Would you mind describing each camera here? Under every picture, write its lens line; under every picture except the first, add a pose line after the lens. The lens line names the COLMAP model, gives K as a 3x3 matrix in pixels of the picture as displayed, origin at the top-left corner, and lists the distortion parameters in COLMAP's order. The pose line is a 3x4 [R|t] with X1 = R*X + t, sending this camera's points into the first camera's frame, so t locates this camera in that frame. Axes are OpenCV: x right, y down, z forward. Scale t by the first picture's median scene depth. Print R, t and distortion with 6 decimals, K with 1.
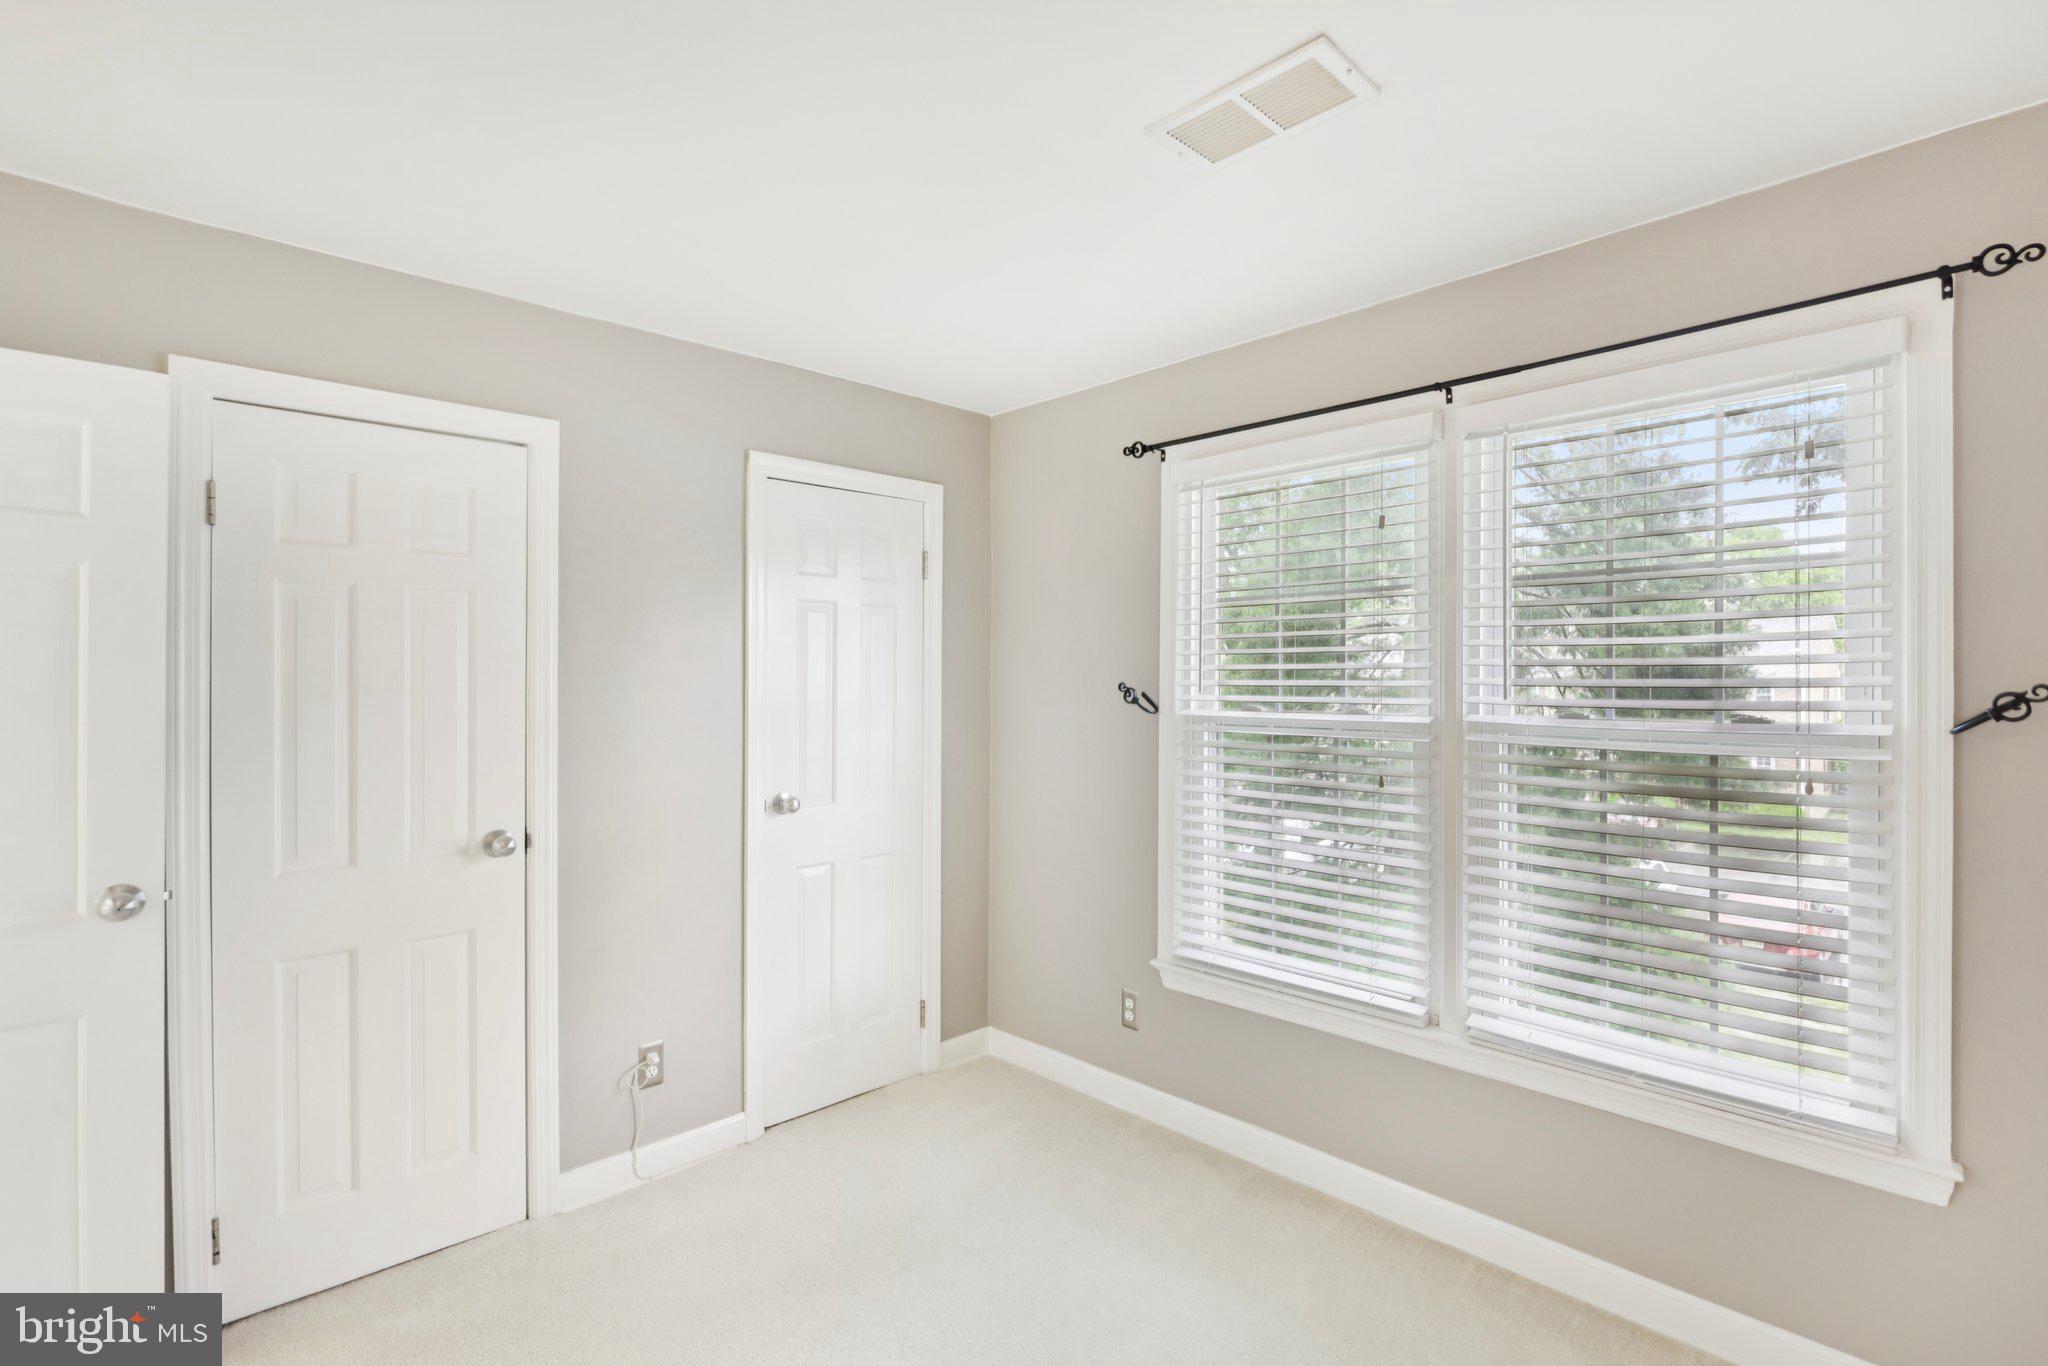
lens RADIAL K [[975.9, 0, 1024.0], [0, 975.9, 683.0], [0, 0, 1]] dist [0.004589, 0.000332]
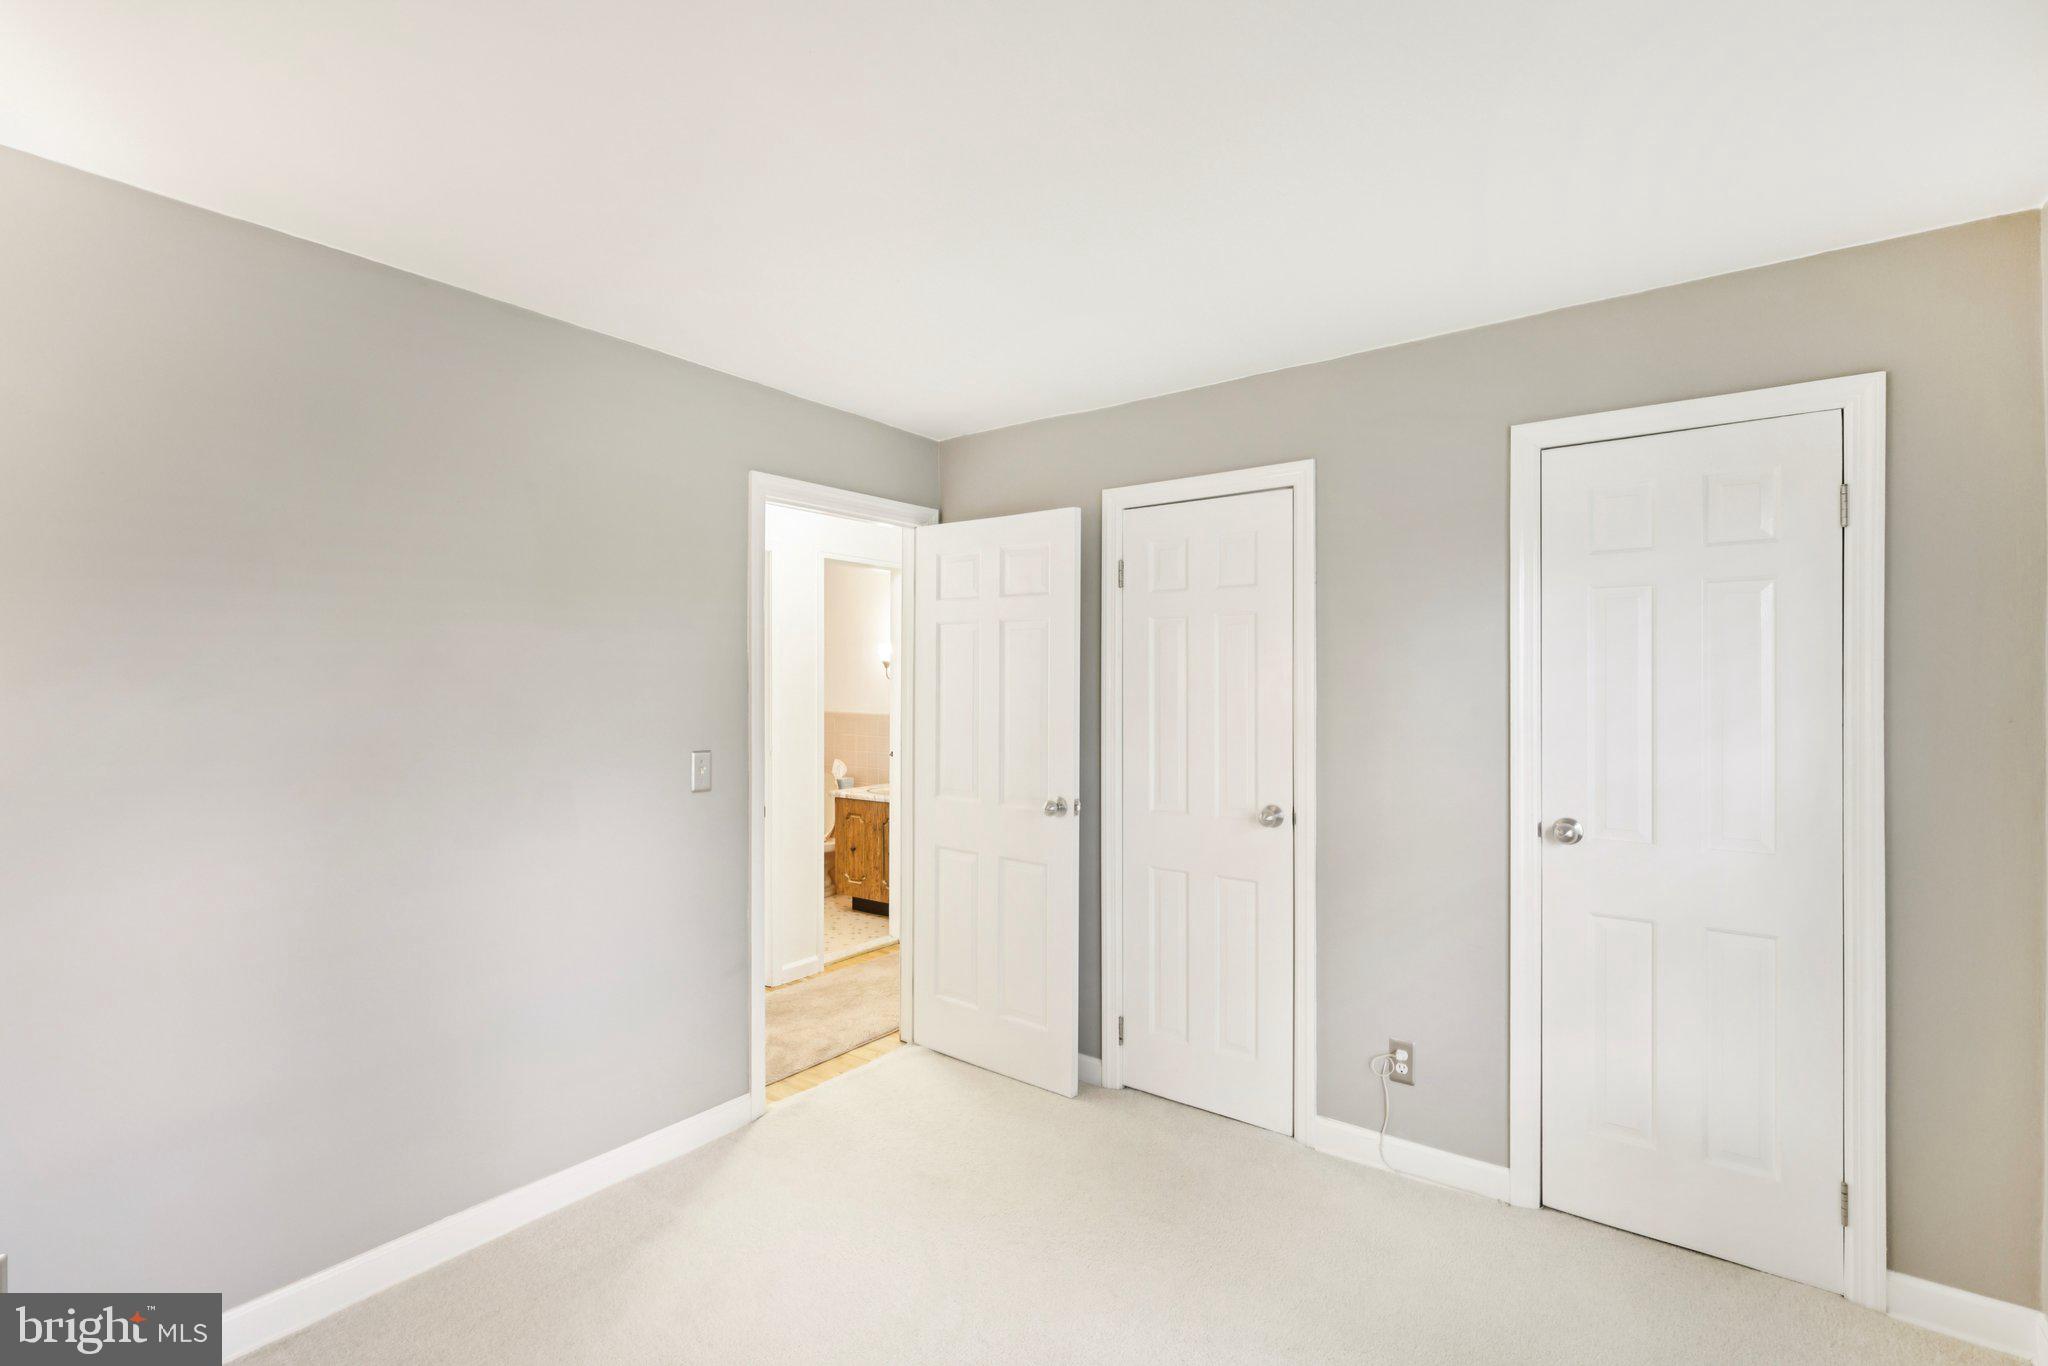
lens RADIAL K [[952.3, 0, 1018.9], [0, 952.3, 673.7], [0, 0, 1]] dist [-0.000625, 0.001284]
pose [[0.152583, -0.013318, -0.988201, 0.569901], [-0.008478, 0.999855, -0.014784, 0.005686], [0.988254, 0.010633, 0.152448, 0.475011]]
